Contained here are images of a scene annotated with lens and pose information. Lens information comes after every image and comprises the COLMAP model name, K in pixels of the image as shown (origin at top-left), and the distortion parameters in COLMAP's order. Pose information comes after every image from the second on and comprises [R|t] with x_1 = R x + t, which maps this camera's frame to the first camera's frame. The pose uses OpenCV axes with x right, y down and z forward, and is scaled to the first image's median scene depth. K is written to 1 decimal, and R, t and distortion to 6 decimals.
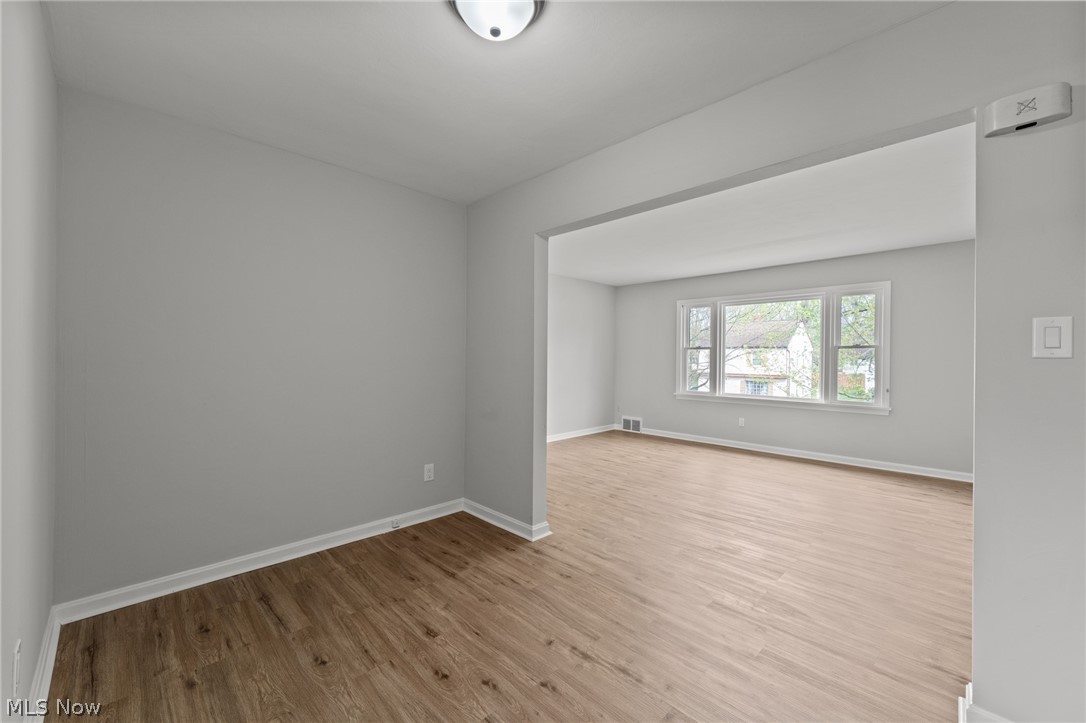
lens RADIAL K [[427.3, 0, 547.7], [0, 427.3, 358.1], [0, 0, 1]] dist [0.000306, -0.000373]
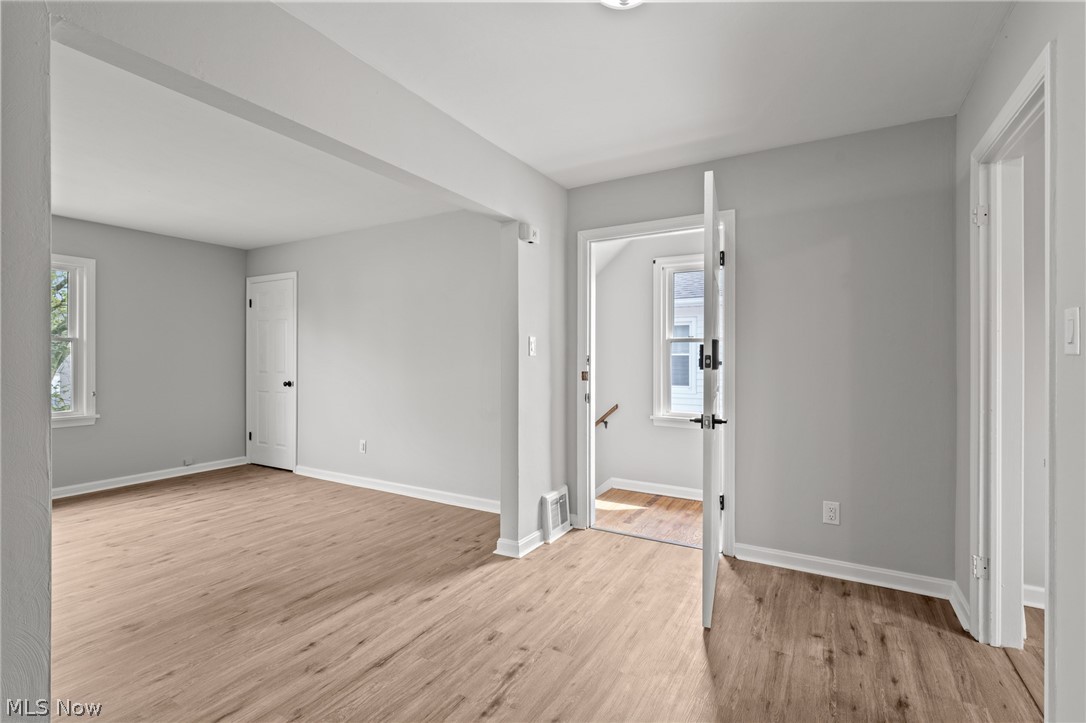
lens RADIAL K [[510.6, 0, 527.1], [0, 510.6, 351.6], [0, 0, 1]] dist [-0.011850, 0.000936]
pose [[-0.239125, 0.001846, 0.970987, -0.493462], [0.003481, 0.999993, -0.001044, -0.000287], [-0.970983, 0.003131, -0.239130, 0.640554]]
